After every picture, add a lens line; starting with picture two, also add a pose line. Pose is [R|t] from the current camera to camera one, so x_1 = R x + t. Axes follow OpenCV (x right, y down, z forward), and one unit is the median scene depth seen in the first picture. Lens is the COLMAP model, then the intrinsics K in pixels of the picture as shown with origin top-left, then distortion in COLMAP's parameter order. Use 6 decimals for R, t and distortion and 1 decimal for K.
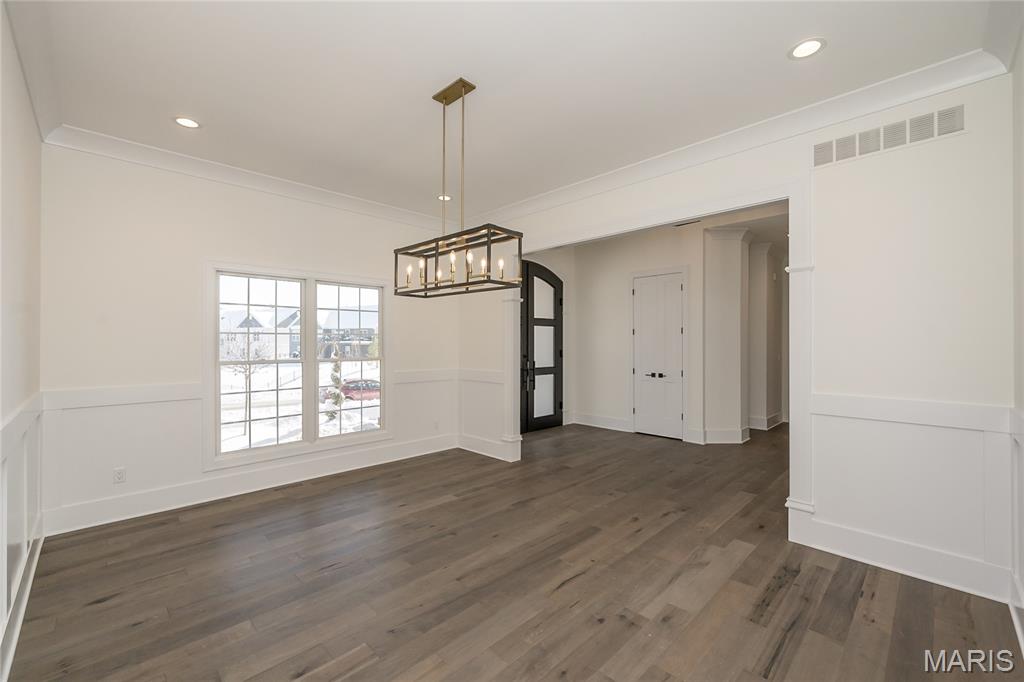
lens RADIAL K [[429.7, 0, 500.3], [0, 429.7, 344.8], [0, 0, 1]] dist [0.007152, 0.000007]
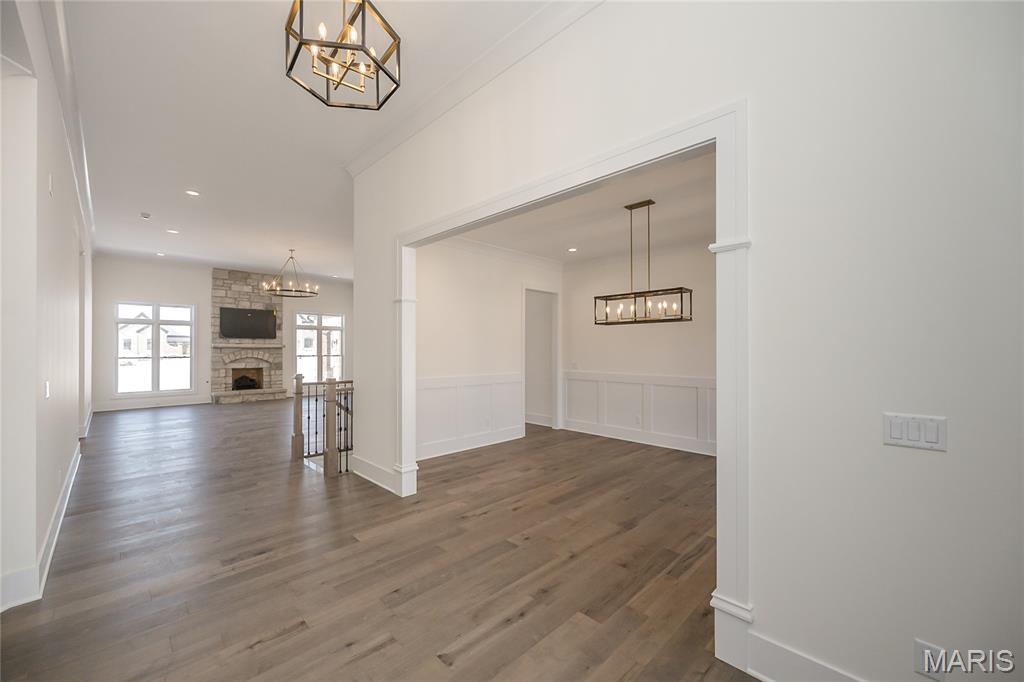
lens RADIAL K [[403.5, 0, 512.0], [0, 403.5, 341.0], [0, 0, 1]] dist [-0.001074, -0.000006]
pose [[-0.998804, -0.007581, -0.048297, 0.382488], [-0.007065, 0.999916, -0.010856, -0.023310], [0.048375, -0.010502, -0.998774, 2.086743]]
